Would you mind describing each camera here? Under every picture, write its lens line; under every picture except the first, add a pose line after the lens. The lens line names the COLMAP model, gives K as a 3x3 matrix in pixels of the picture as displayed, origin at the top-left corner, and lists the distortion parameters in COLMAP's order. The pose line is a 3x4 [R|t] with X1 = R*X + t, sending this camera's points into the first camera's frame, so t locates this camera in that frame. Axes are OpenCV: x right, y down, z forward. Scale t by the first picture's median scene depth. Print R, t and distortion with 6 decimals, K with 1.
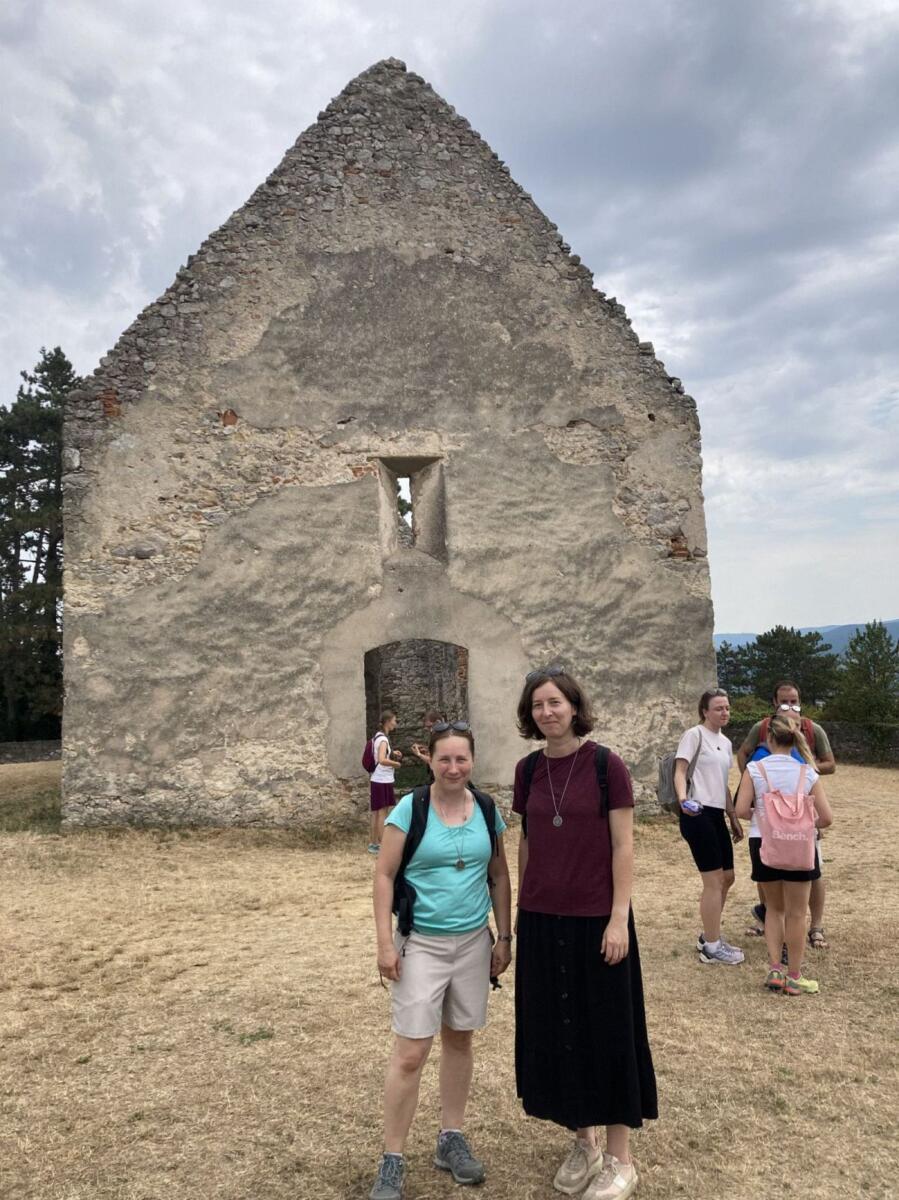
lens RADIAL K [[957.3, 0, 451.6], [0, 957.3, 592.7], [0, 0, 1]] dist [0.021643, -0.022837]
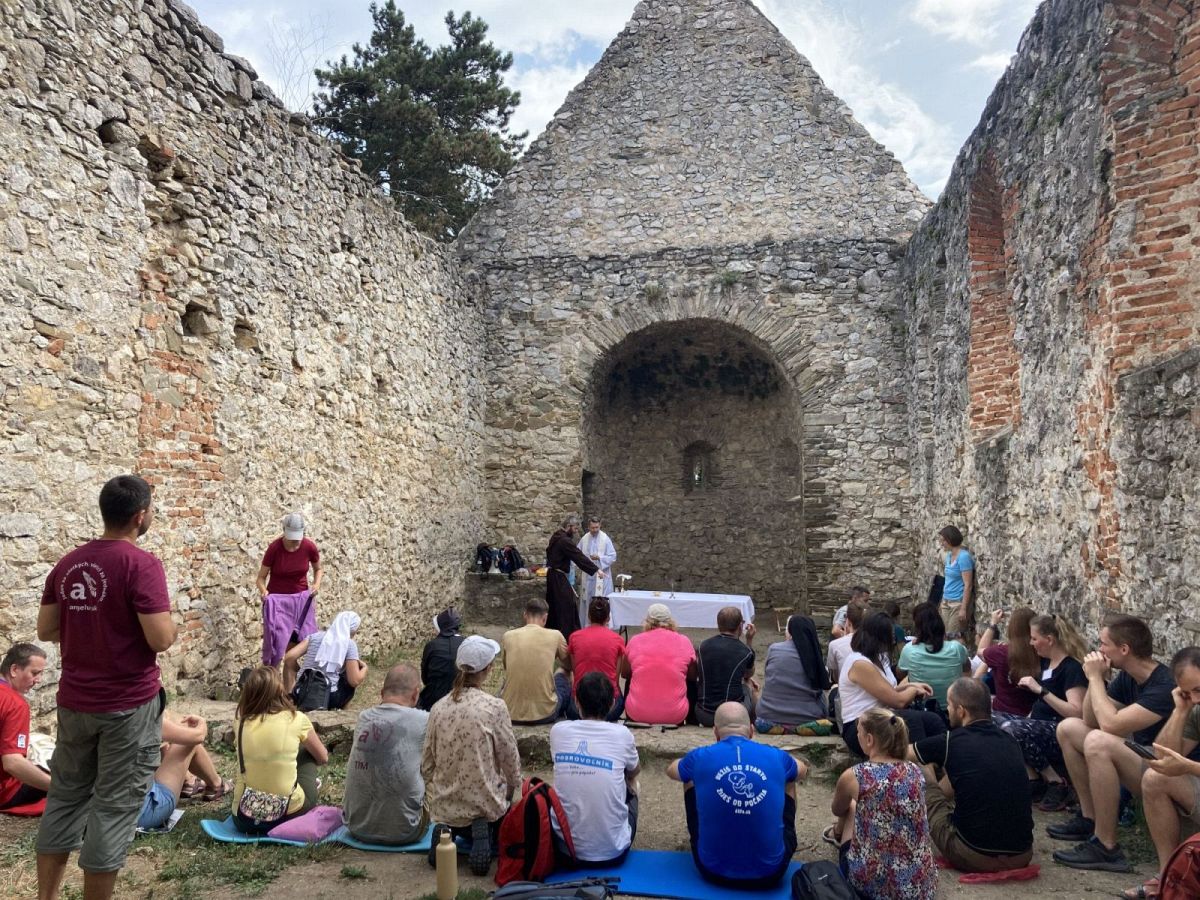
lens RADIAL K [[957.3, 0, 606.2], [0, 957.3, 448.4], [0, 0, 1]] dist [0.021643, -0.022837]
pose [[0.932938, 0.016354, -0.359666, 0.018498], [-0.004110, 0.999387, 0.034781, 0.173460], [0.360015, -0.030970, 0.932432, 1.186830]]
